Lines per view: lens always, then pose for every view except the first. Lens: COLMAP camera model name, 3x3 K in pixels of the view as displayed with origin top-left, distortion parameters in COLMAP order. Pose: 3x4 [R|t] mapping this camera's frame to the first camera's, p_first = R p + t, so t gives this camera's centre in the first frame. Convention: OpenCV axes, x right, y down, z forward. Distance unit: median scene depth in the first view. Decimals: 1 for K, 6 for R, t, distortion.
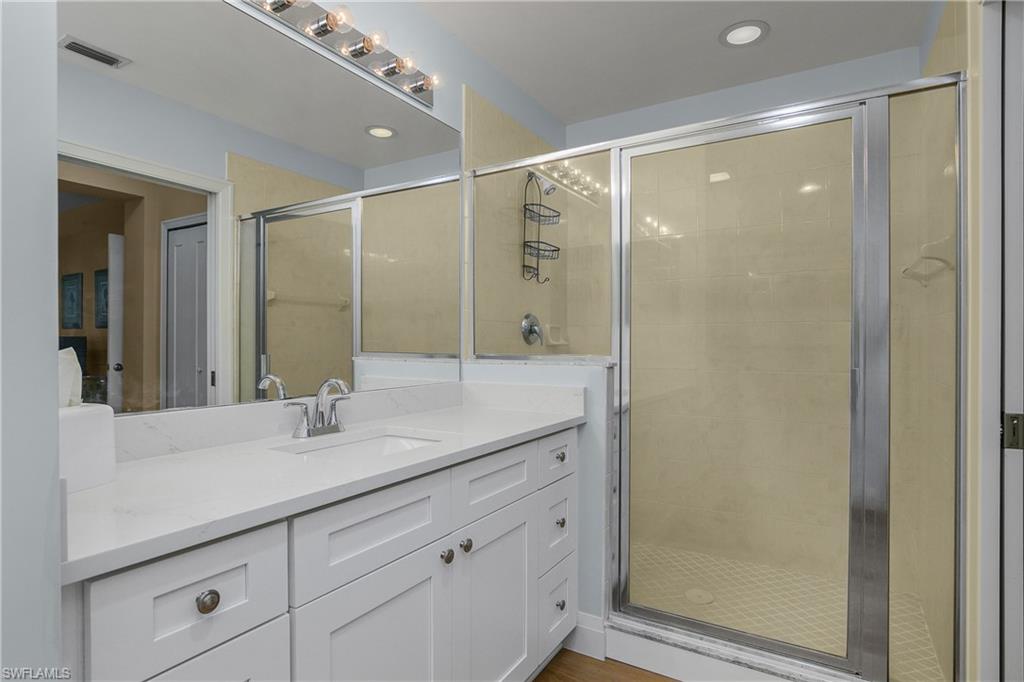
lens RADIAL K [[533.7, 0, 512.0], [0, 533.7, 341.0], [0, 0, 1]] dist [-0.020766, -0.000105]
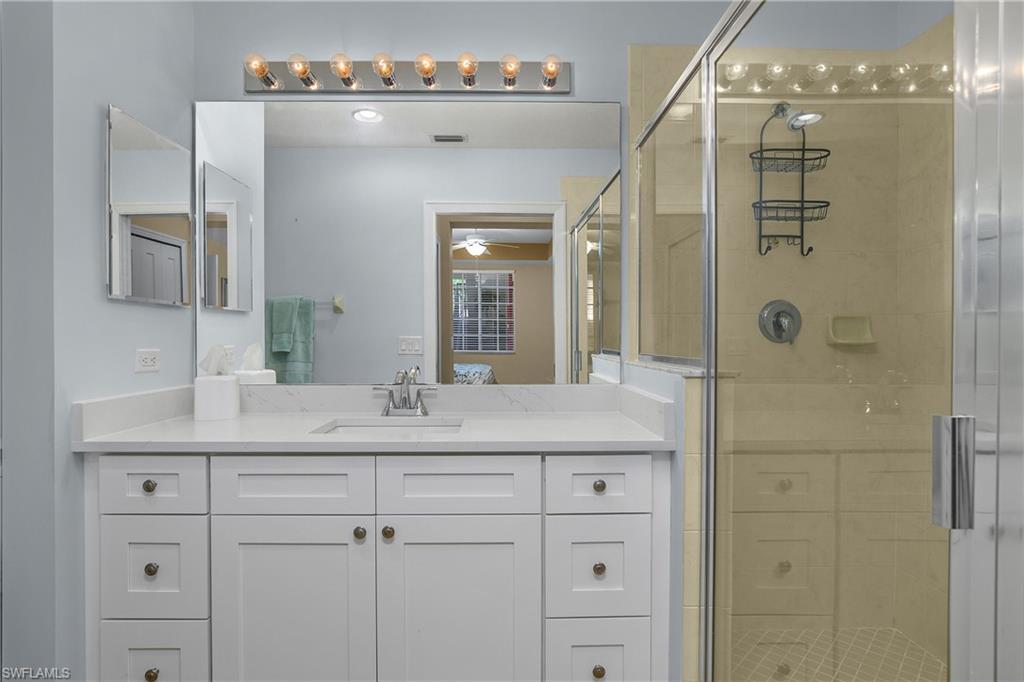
lens RADIAL K [[533.7, 0, 512.0], [0, 533.7, 341.0], [0, 0, 1]] dist [-0.020766, -0.000105]
pose [[0.531295, 0.001768, -0.847185, 0.552934], [0.003980, 0.999982, 0.004583, -0.000919], [0.847178, -0.005807, 0.531278, 0.379528]]
